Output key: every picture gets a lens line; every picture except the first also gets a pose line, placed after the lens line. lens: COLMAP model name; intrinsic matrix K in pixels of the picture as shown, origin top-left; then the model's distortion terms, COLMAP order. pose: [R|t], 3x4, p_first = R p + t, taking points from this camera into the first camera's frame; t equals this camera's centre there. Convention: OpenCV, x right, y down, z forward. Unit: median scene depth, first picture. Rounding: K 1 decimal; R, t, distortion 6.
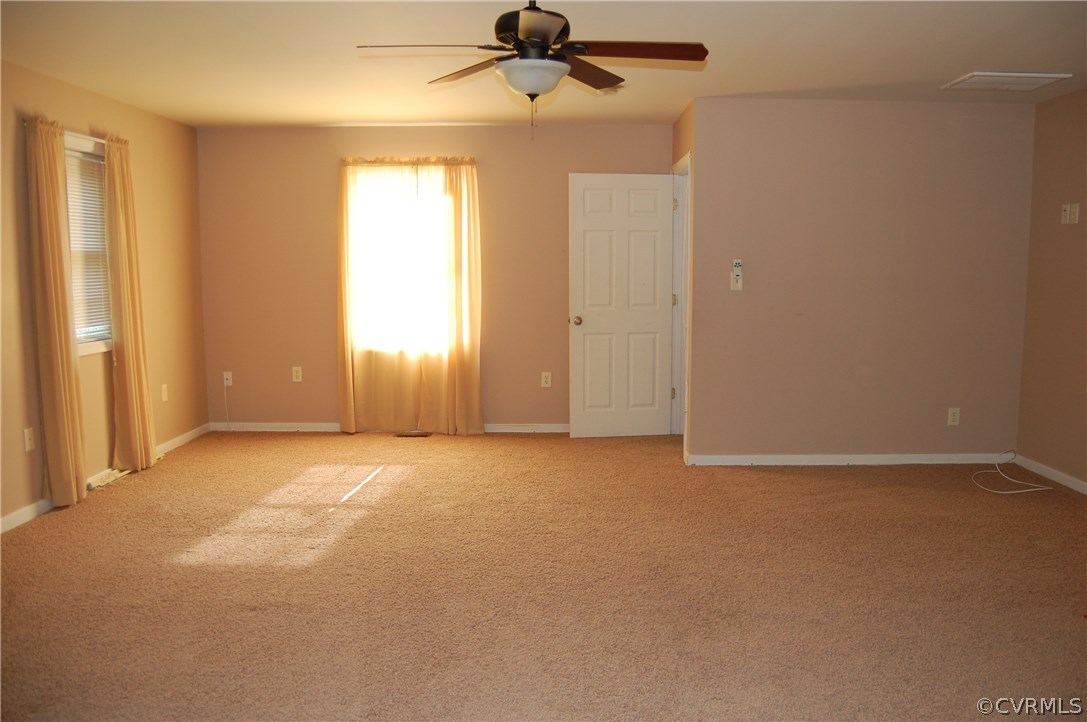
lens RADIAL K [[862.1, 0, 552.4], [0, 862.1, 358.7], [0, 0, 1]] dist [-0.080981, 0.028630]
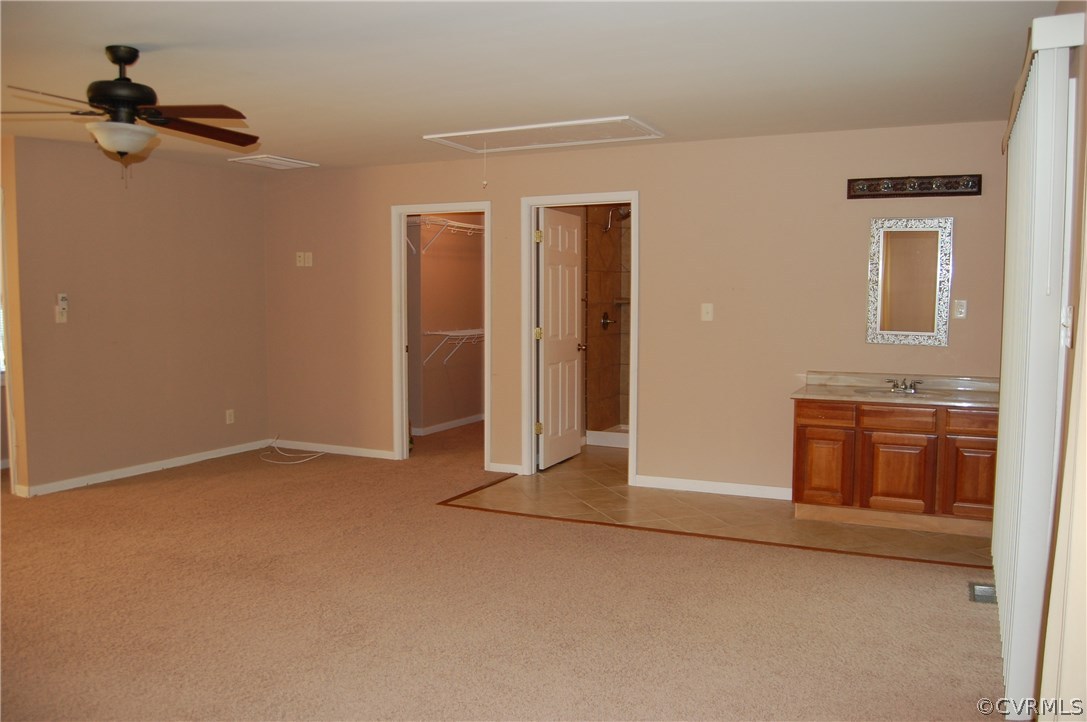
lens RADIAL K [[862.1, 0, 551.3], [0, 862.1, 357.7], [0, 0, 1]] dist [-0.080981, 0.028630]
pose [[0.463125, -0.066078, 0.883826, -0.433030], [0.094993, 0.995173, 0.024627, -0.005104], [-0.881188, 0.072552, 0.467166, -0.017985]]
